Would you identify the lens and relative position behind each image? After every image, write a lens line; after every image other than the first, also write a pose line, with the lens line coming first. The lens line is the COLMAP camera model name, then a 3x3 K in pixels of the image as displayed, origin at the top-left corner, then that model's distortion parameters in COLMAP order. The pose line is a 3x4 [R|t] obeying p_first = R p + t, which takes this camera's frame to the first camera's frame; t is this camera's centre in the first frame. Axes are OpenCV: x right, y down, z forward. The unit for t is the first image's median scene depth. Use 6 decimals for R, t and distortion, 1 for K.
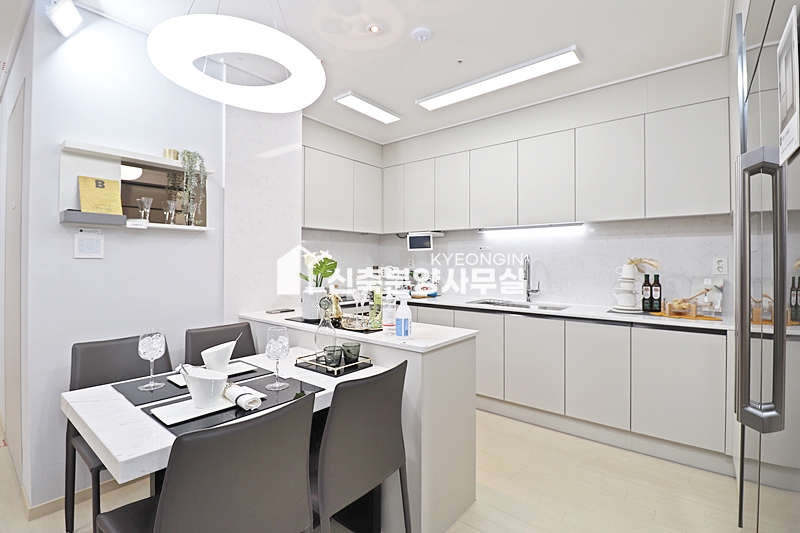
lens RADIAL K [[370.9, 0, 396.1], [0, 370.9, 259.0], [0, 0, 1]] dist [0.001747, -0.013464]
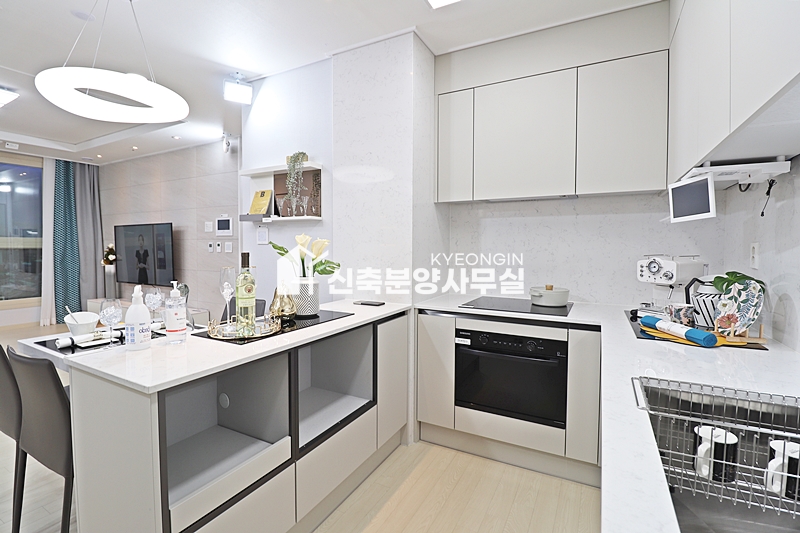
lens RADIAL K [[370.9, 0, 396.1], [0, 370.9, 259.0], [0, 0, 1]] dist [0.001747, -0.013464]
pose [[0.186590, 0.032199, -0.981910, 0.525188], [0.000454, 0.999460, 0.032861, 0.006170], [0.982438, -0.006577, 0.186475, 0.844412]]
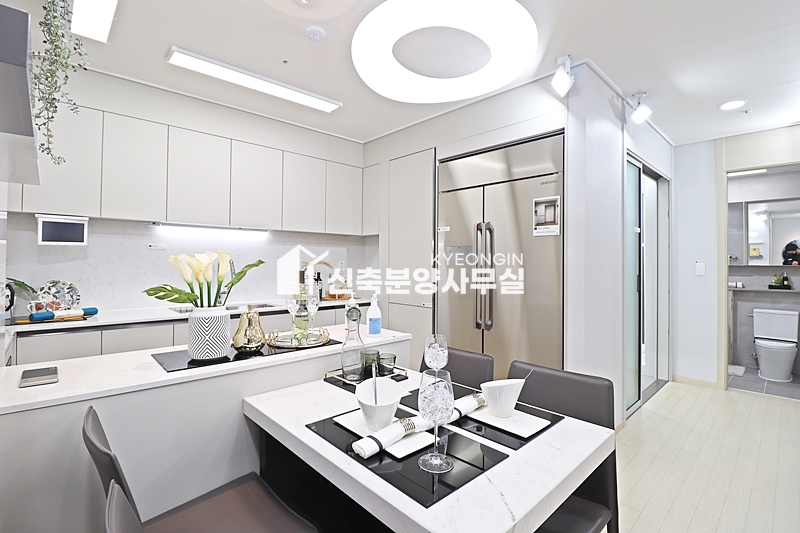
lens RADIAL K [[370.9, 0, 396.1], [0, 370.9, 259.0], [0, 0, 1]] dist [0.001747, -0.013464]
pose [[0.140805, 0.007618, 0.990008, -0.640165], [-0.013580, 0.999891, -0.005763, -0.005444], [-0.989944, -0.012633, 0.140894, 0.476660]]
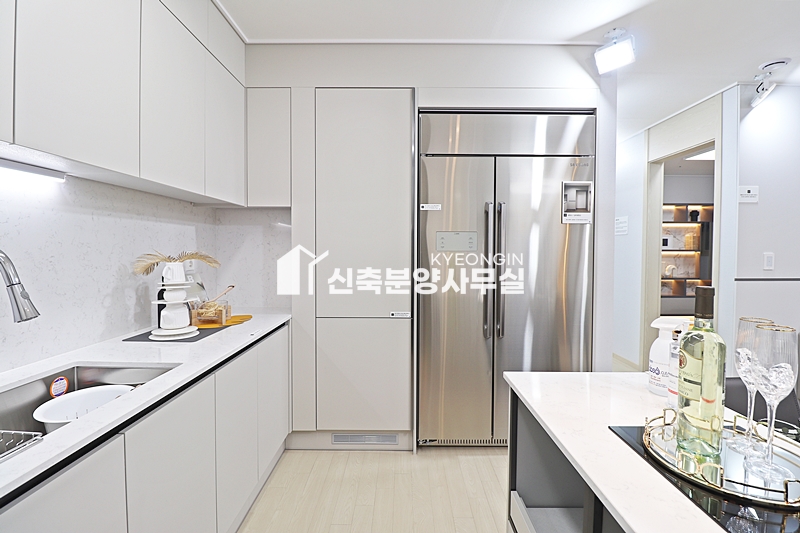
lens RADIAL K [[370.9, 0, 396.1], [0, 370.9, 259.0], [0, 0, 1]] dist [0.001747, -0.013464]
pose [[-0.620495, -0.025581, 0.783793, -0.102343], [-0.011268, 0.999655, 0.023706, -0.009587], [-0.784129, 0.005878, -0.620570, 1.048367]]
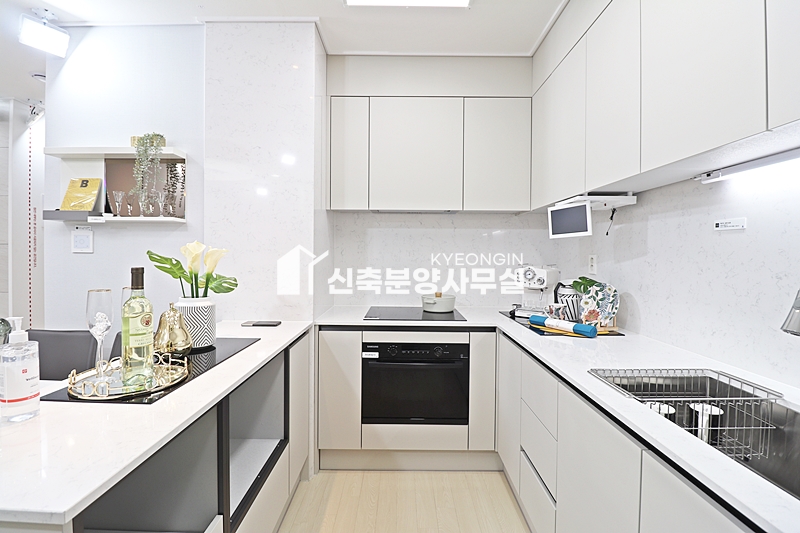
lens RADIAL K [[370.9, 0, 396.1], [0, 370.9, 259.0], [0, 0, 1]] dist [0.001747, -0.013464]
pose [[0.626987, 0.011800, -0.778940, 0.409089], [-0.002629, 0.999912, 0.013031, -0.000129], [0.779025, -0.006122, 0.626962, 0.698353]]
